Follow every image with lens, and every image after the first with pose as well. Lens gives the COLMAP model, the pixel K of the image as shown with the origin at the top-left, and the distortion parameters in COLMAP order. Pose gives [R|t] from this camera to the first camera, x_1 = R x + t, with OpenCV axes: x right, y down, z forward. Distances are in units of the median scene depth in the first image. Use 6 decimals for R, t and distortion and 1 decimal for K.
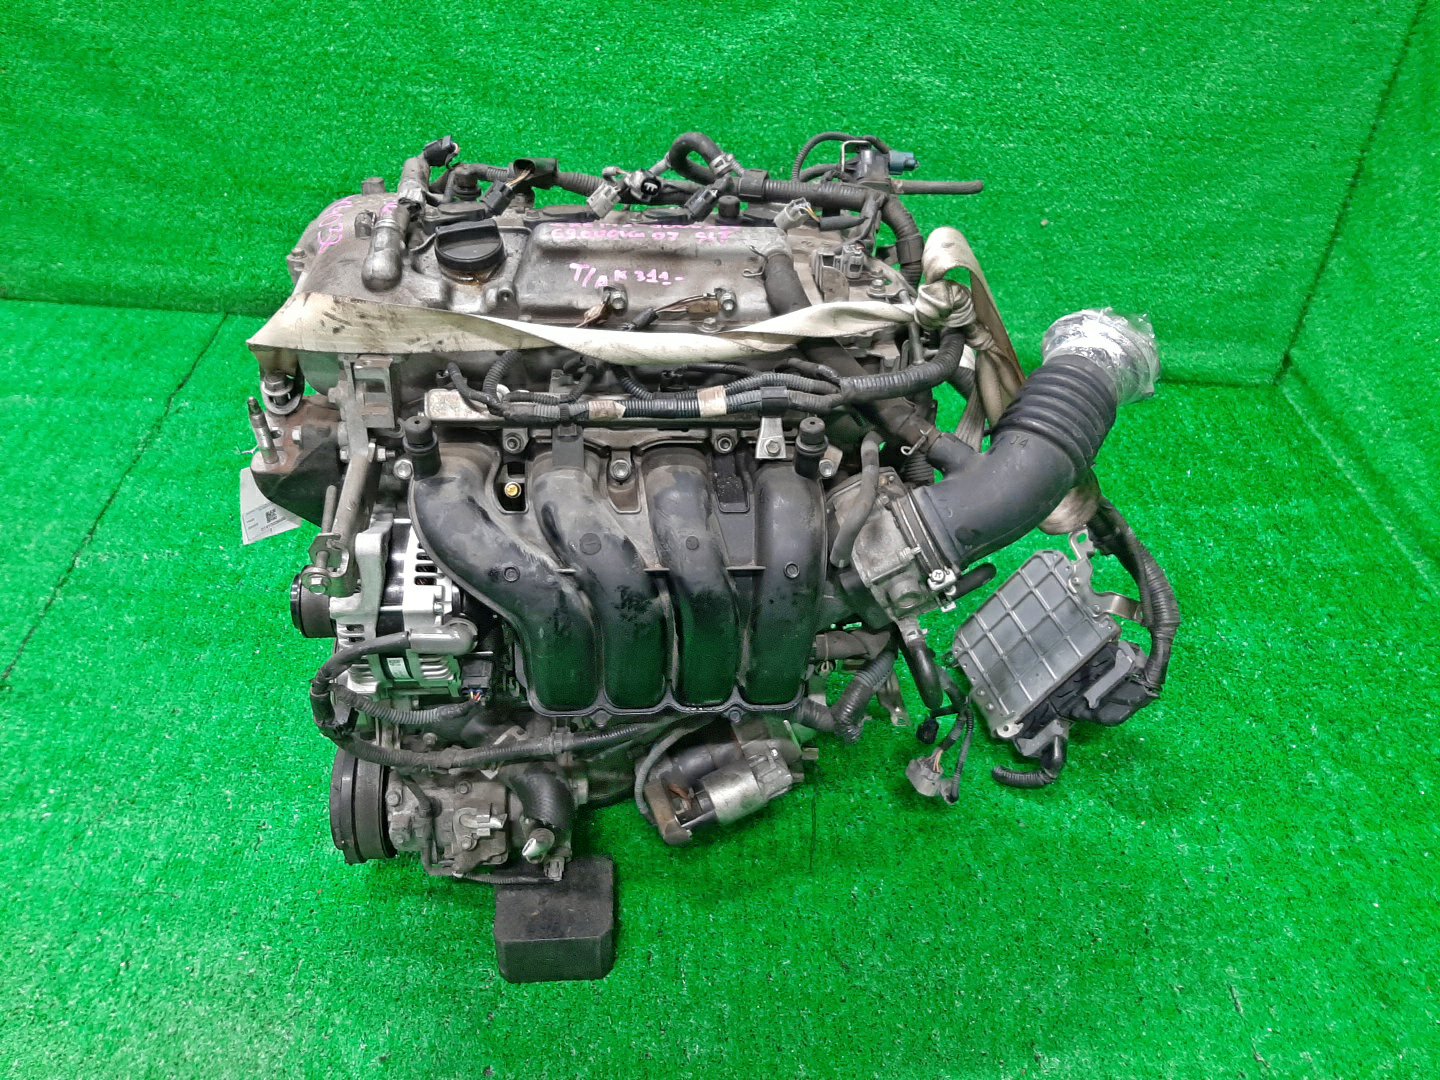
lens RADIAL K [[1093.1, 0, 720.0], [0, 1093.1, 540.0], [0, 0, 1]] dist [0.059241, -0.113750]
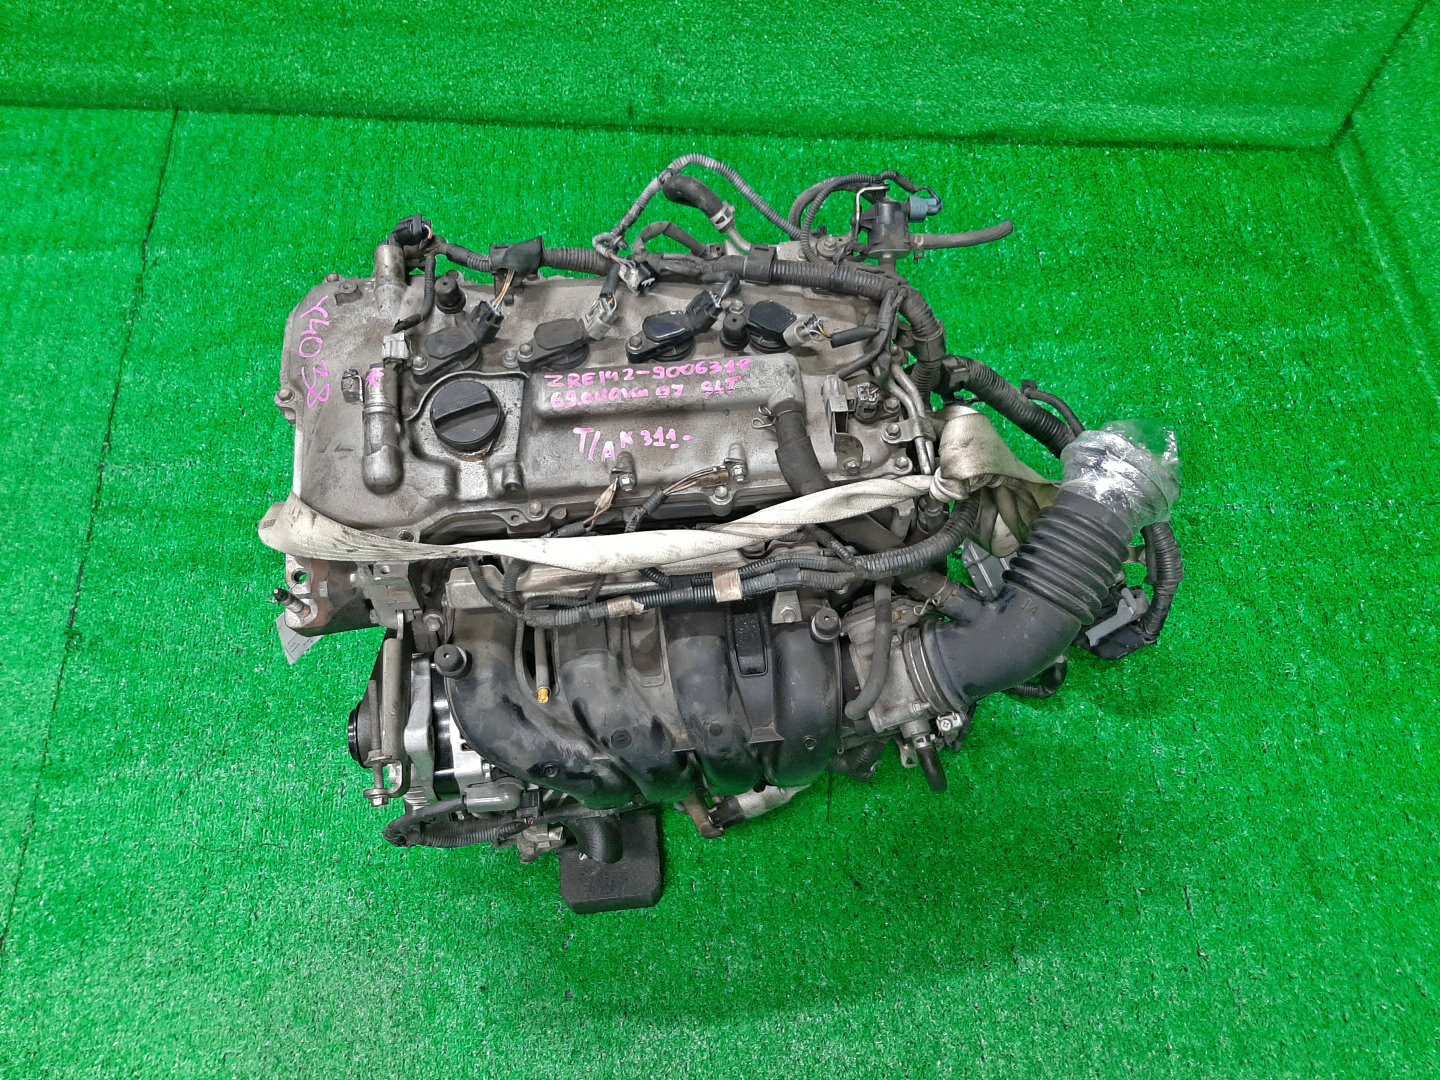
lens RADIAL K [[1088.2, 0, 723.0], [0, 1088.2, 539.1], [0, 0, 1]] dist [0.059333, -0.104652]
pose [[0.998931, -0.041717, -0.019925, 0.007846], [0.046202, 0.916148, 0.398169, -0.434267], [0.001643, -0.398664, 0.917095, 0.069188]]
